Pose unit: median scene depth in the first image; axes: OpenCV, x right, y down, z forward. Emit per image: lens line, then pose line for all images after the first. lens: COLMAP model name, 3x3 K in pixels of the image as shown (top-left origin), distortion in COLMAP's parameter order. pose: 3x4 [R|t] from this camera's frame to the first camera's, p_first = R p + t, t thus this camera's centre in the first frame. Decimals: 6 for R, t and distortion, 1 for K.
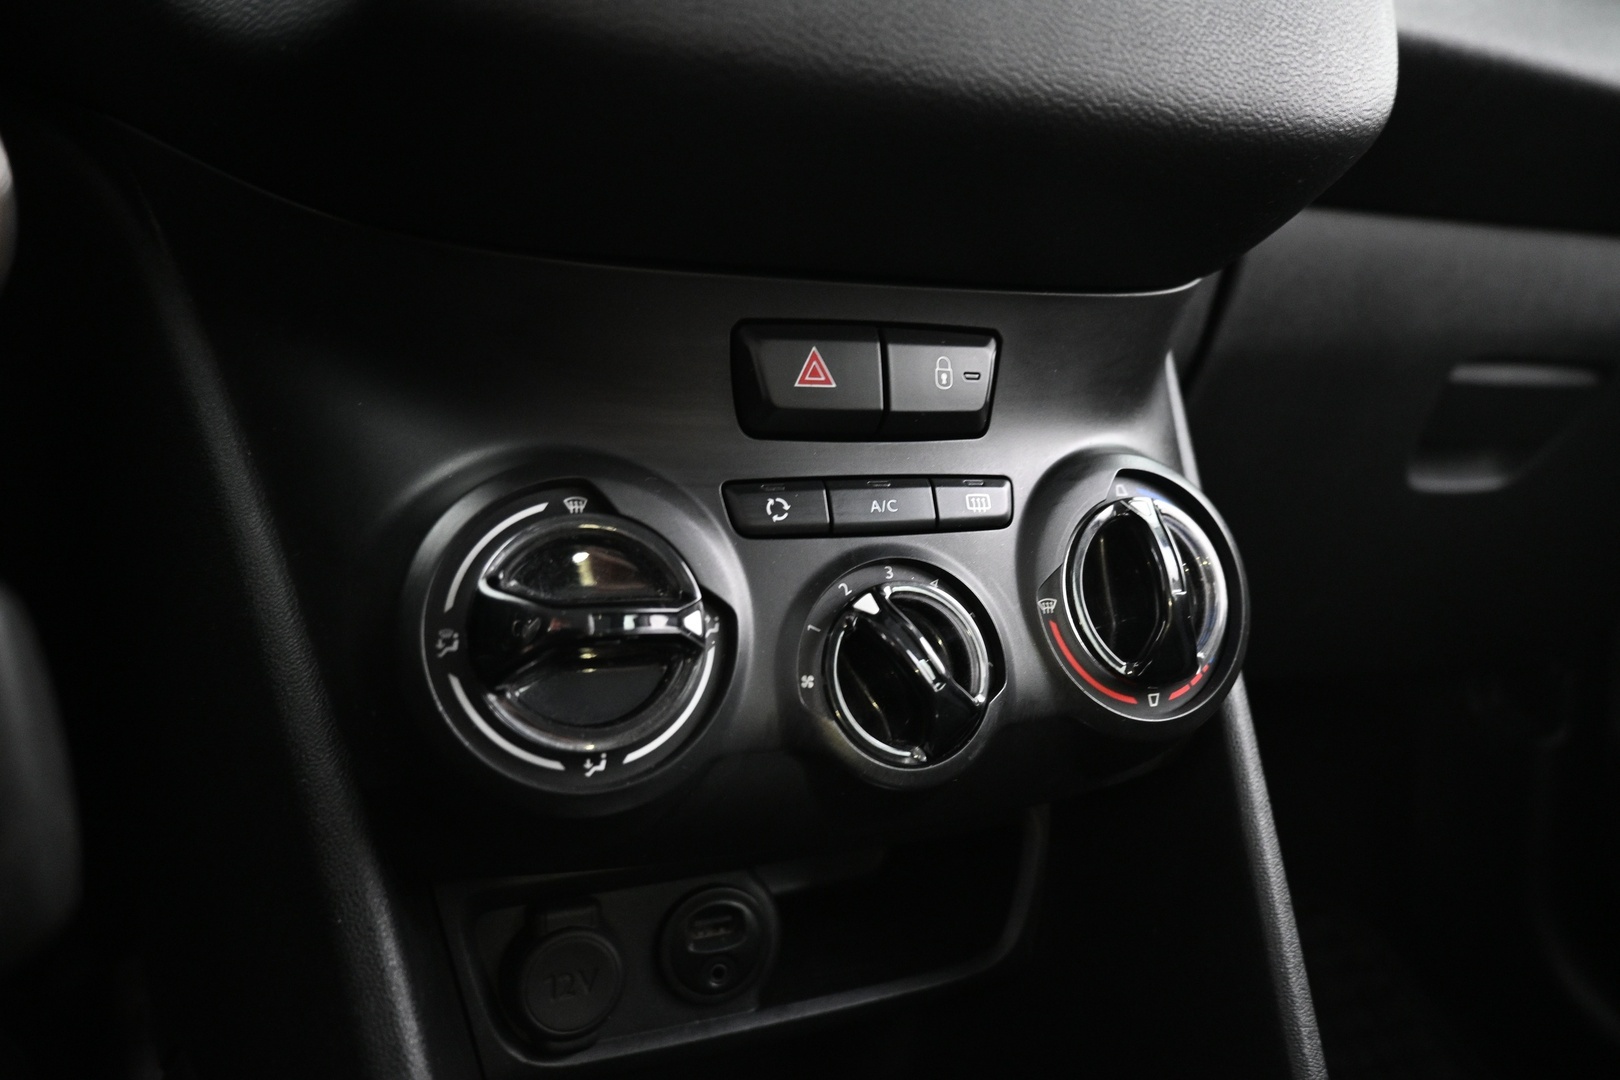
lens RADIAL K [[1162.0, 0, 810.0], [0, 1162.0, 540.0], [0, 0, 1]] dist [0.002396, 0.003491]
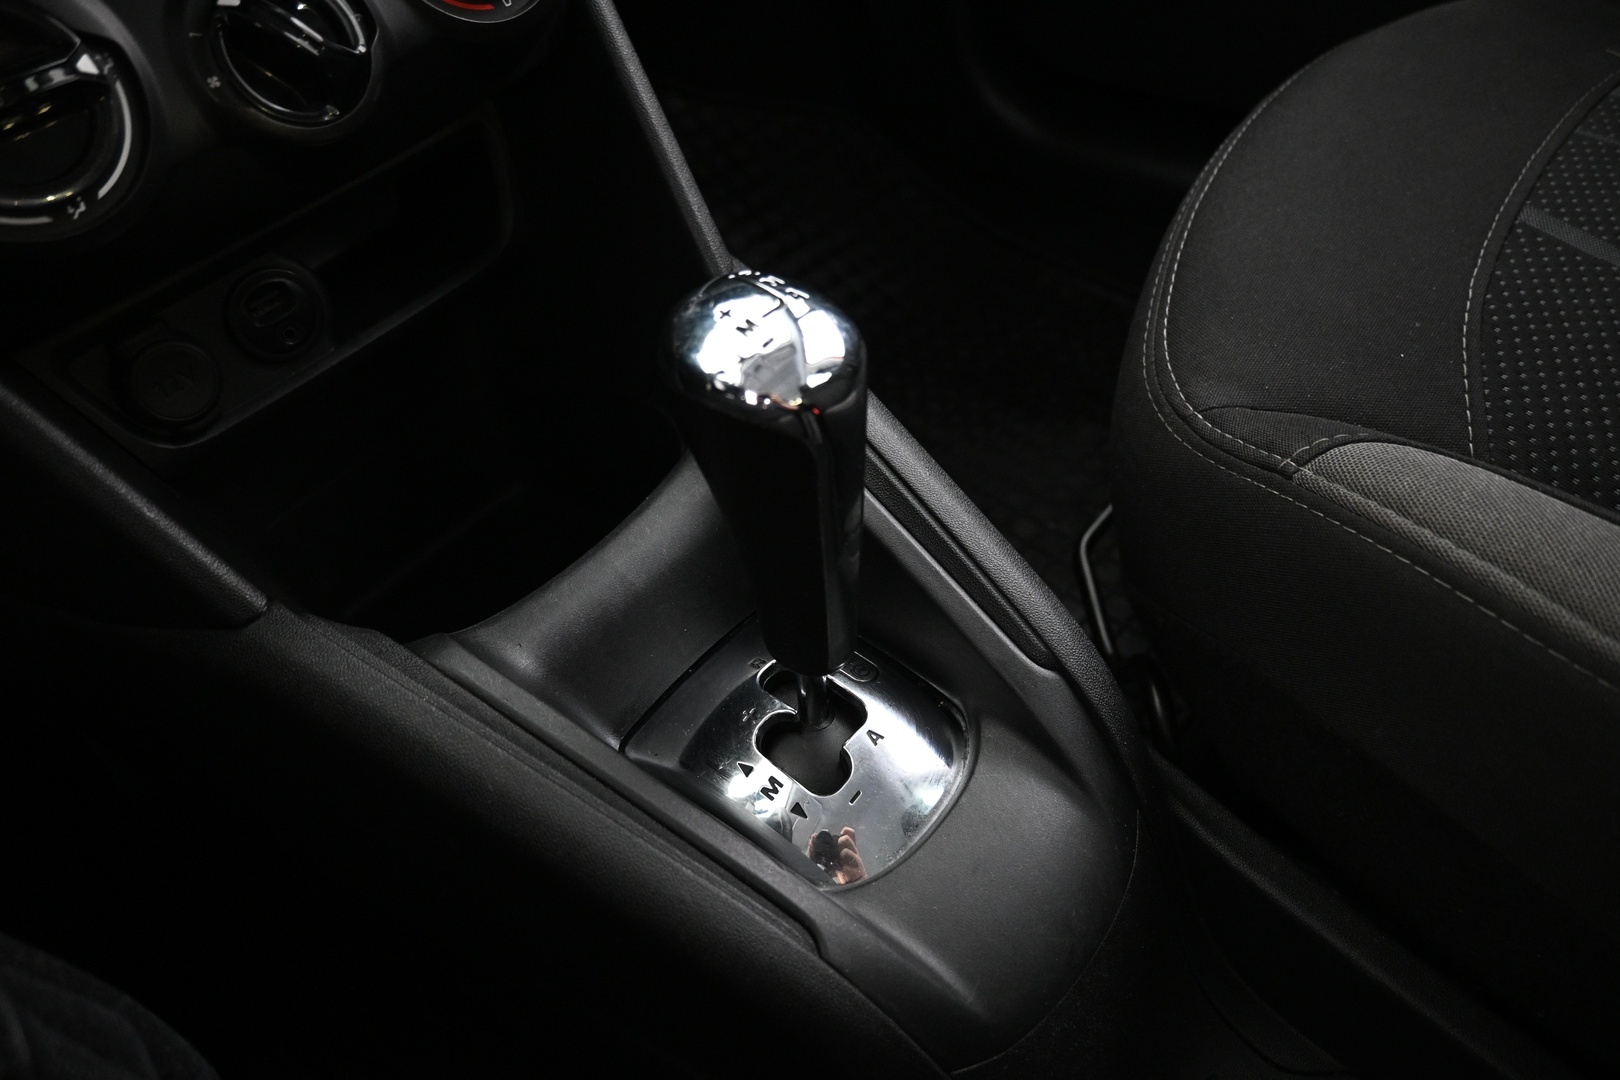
lens RADIAL K [[1162.0, 0, 810.0], [0, 1162.0, 540.0], [0, 0, 1]] dist [0.002396, 0.003491]
pose [[0.894179, -0.412746, 0.173449, 0.147641], [0.255670, 0.788785, 0.558974, -0.022167], [-0.367528, -0.455477, 0.810841, -0.442640]]
